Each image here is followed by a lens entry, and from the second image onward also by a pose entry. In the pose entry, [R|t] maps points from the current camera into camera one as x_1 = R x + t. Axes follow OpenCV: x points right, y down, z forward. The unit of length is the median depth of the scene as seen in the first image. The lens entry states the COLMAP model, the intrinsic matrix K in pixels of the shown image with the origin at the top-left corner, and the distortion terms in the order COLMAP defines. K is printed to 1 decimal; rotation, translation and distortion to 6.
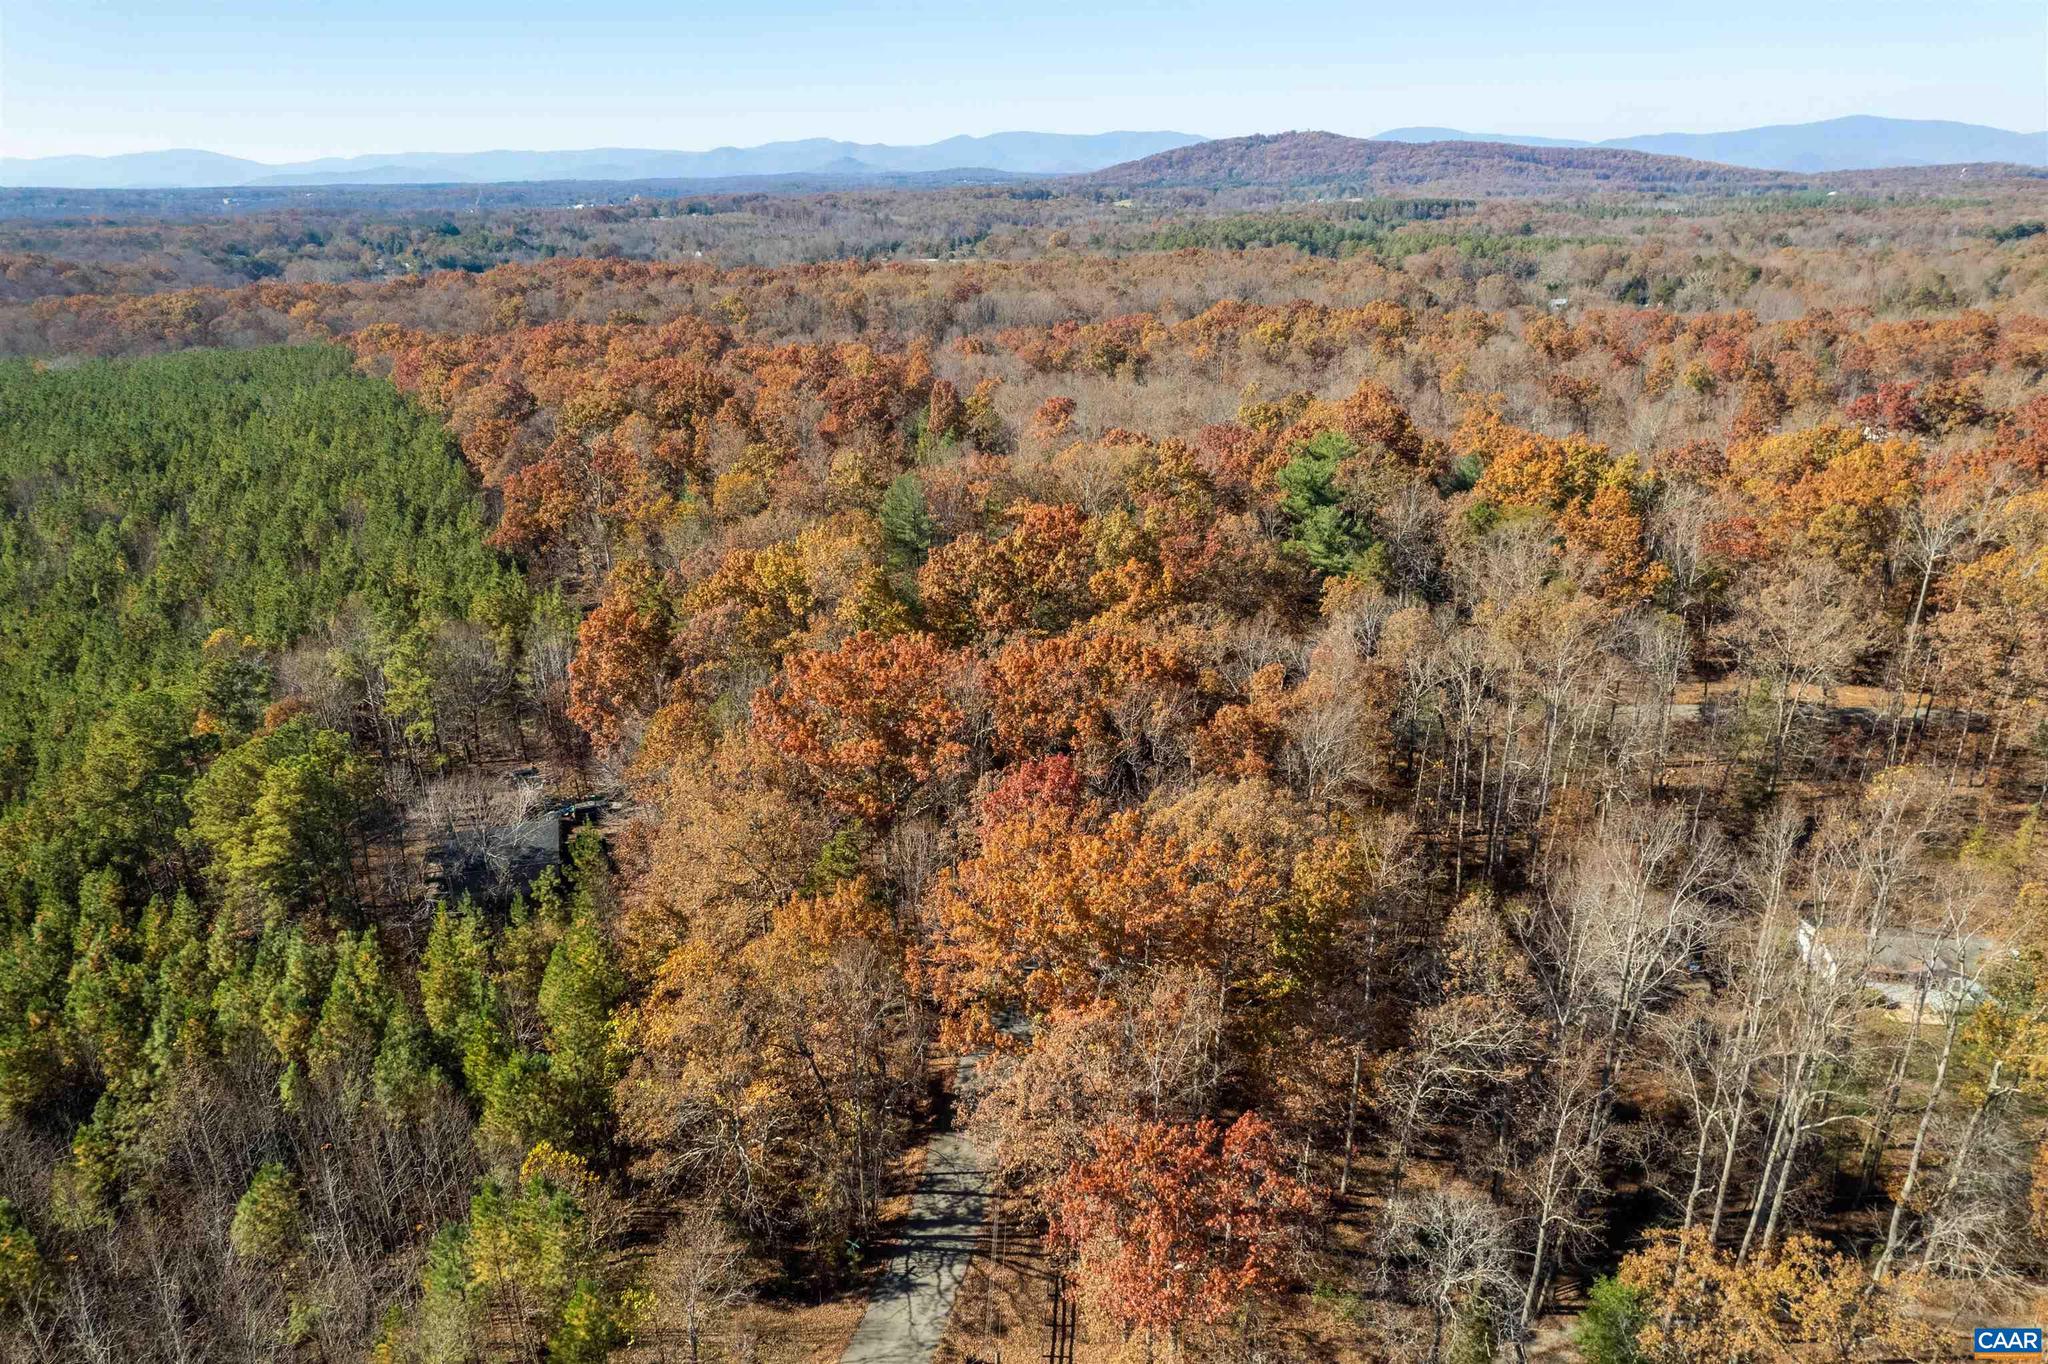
lens RADIAL K [[1334.3, 0, 1032.5], [0, 1334.3, 648.8], [0, 0, 1]] dist [-0.077074, 0.081537]
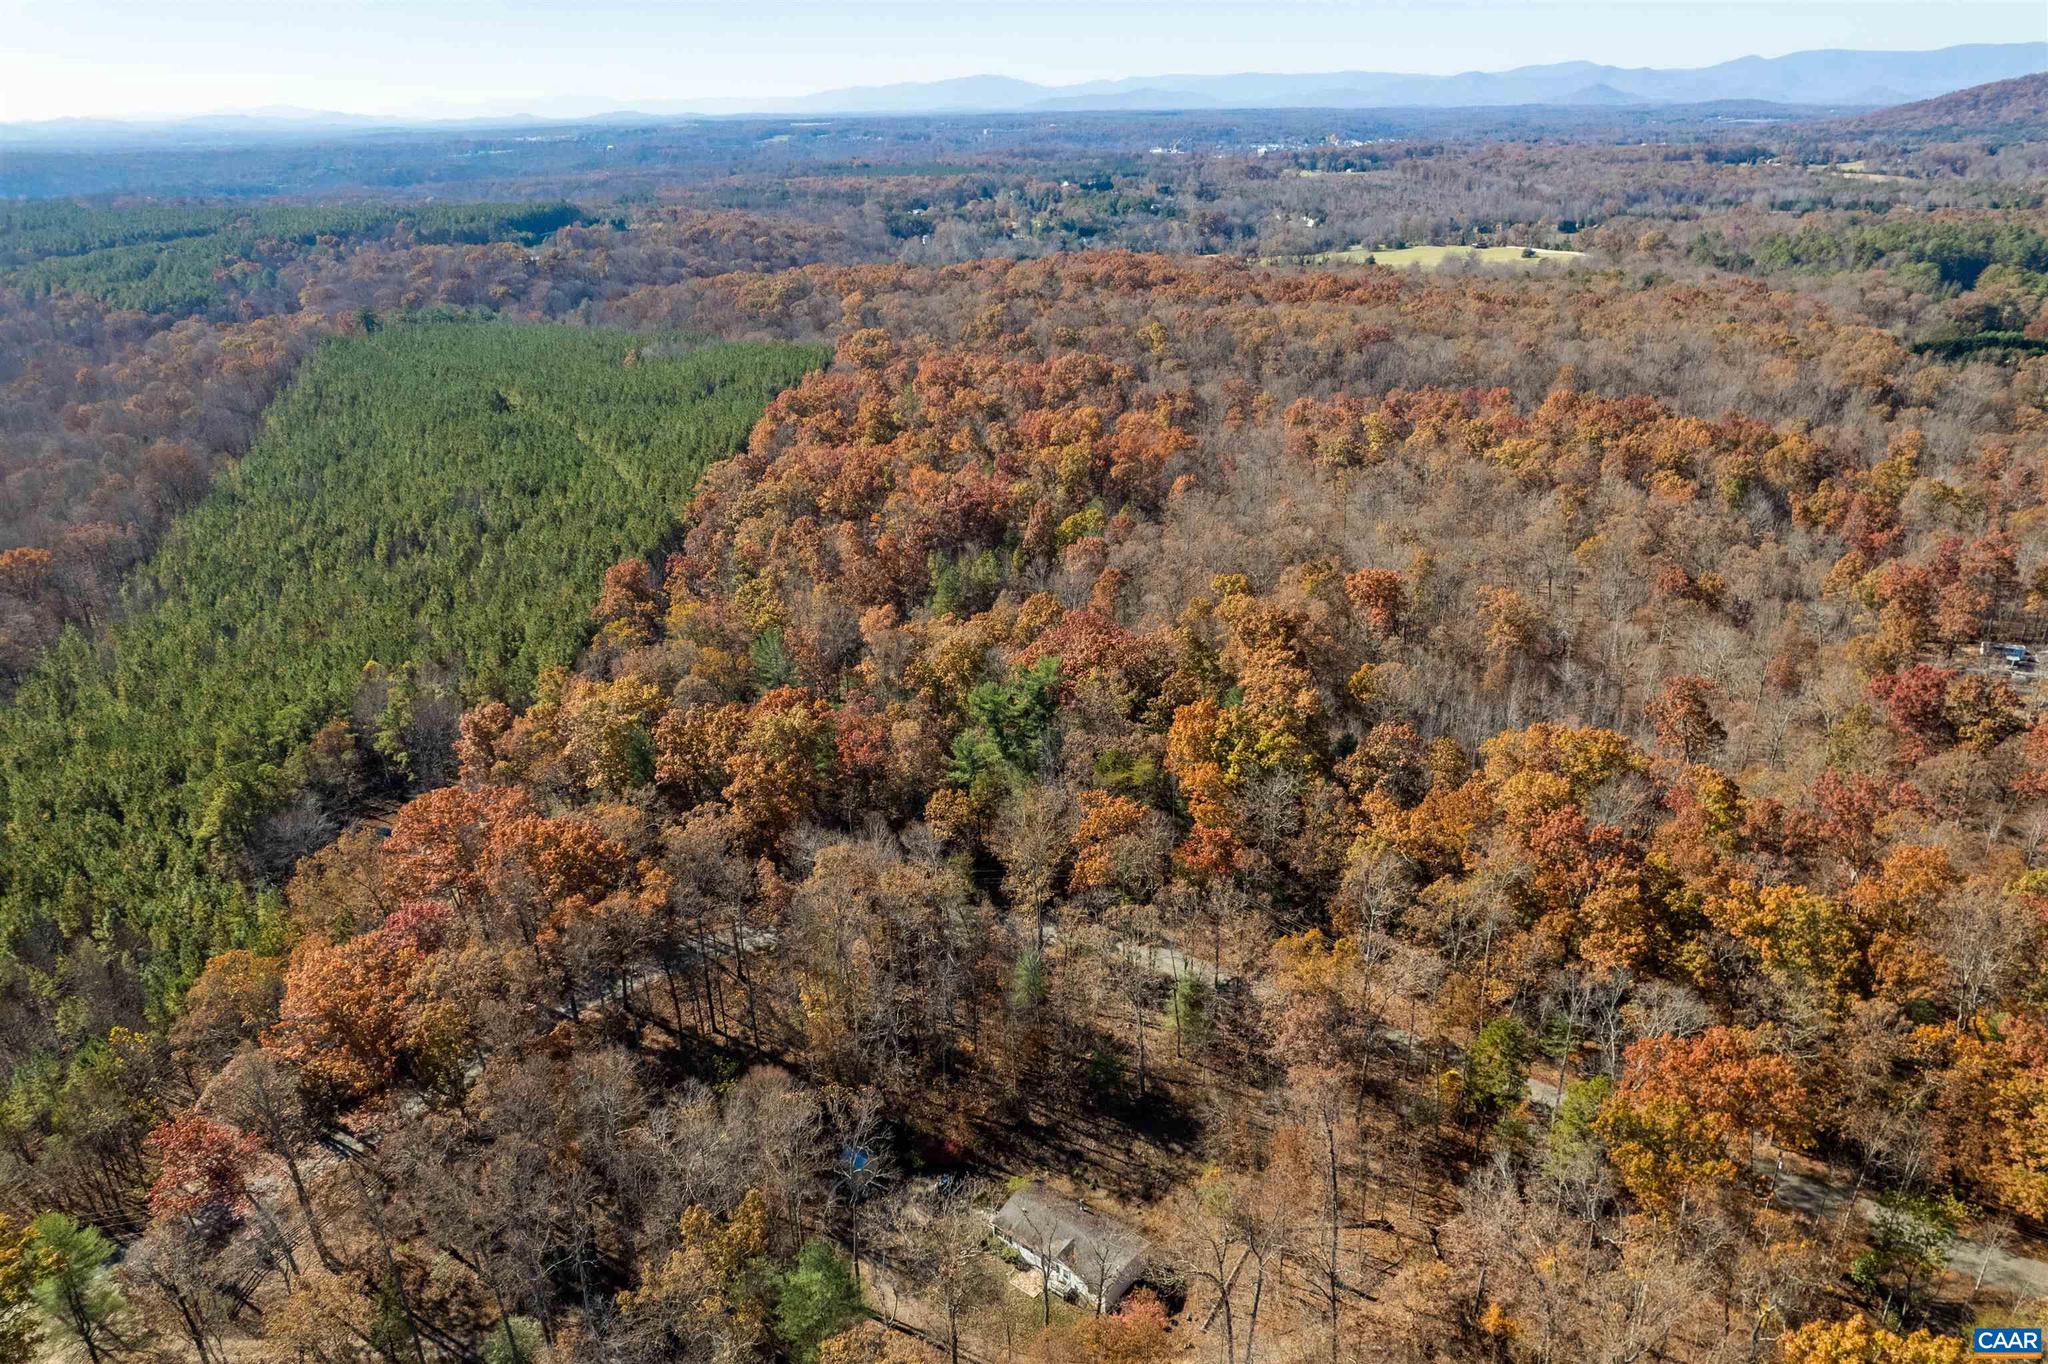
lens RADIAL K [[1334.3, 0, 1032.5], [0, 1334.3, 648.8], [0, 0, 1]] dist [-0.077074, 0.081537]
pose [[0.870870, 0.185952, -0.454981, 0.672858], [-0.162784, 0.982549, 0.089989, -0.246133], [0.463775, -0.004305, 0.885943, -0.051025]]
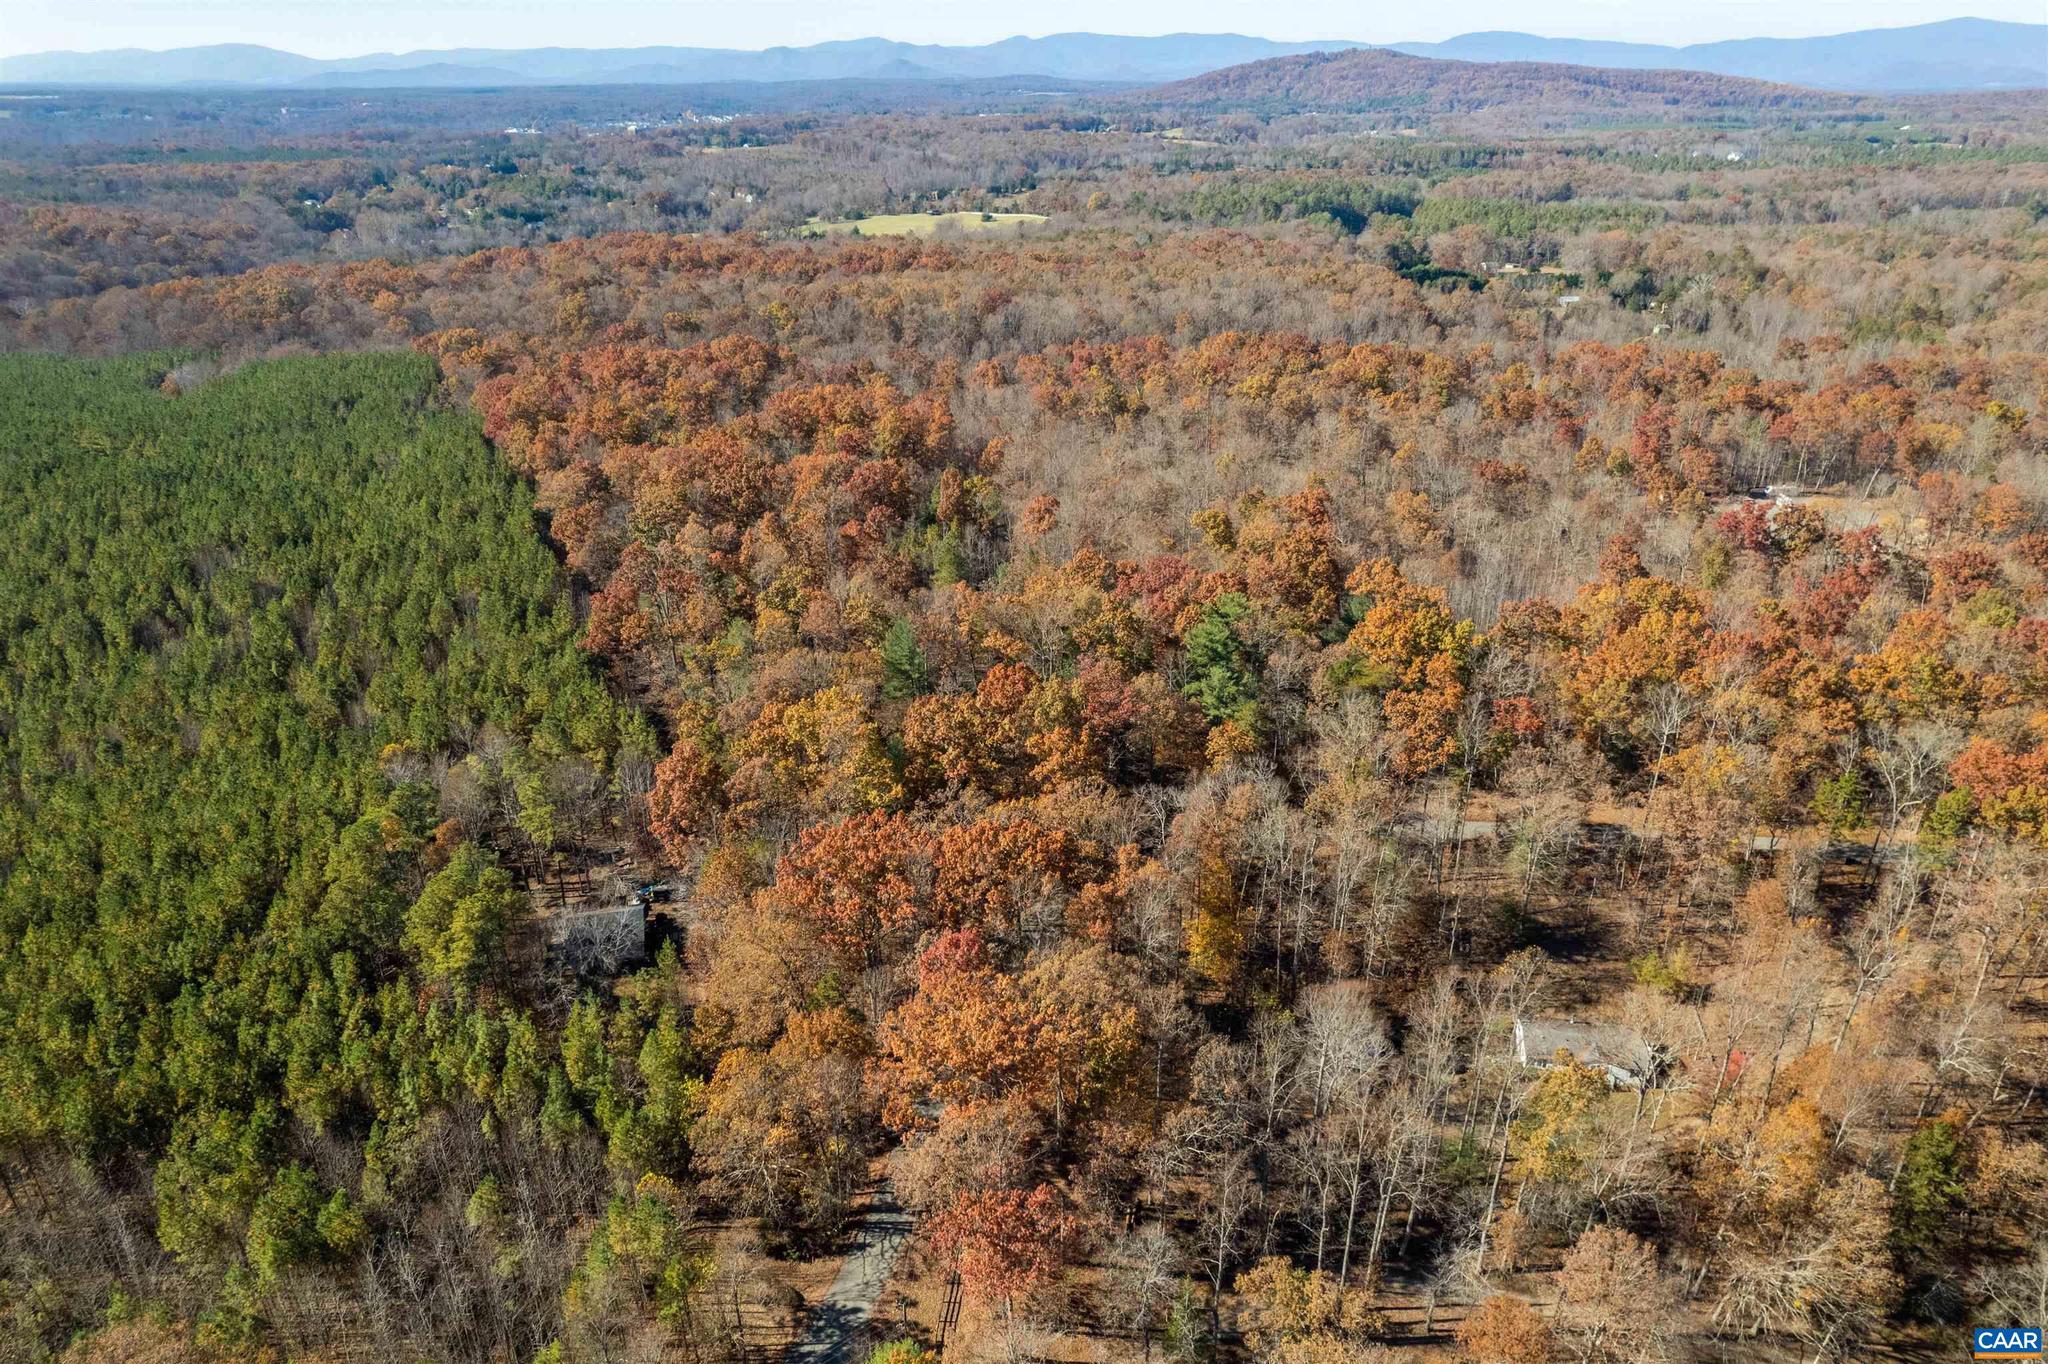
lens RADIAL K [[1334.3, 0, 1032.5], [0, 1334.3, 648.8], [0, 0, 1]] dist [-0.077074, 0.081537]
pose [[0.999159, 0.022695, -0.034156, 0.066936], [-0.020443, 0.997682, 0.064903, -0.168347], [0.035549, -0.064150, 0.997307, -0.255103]]
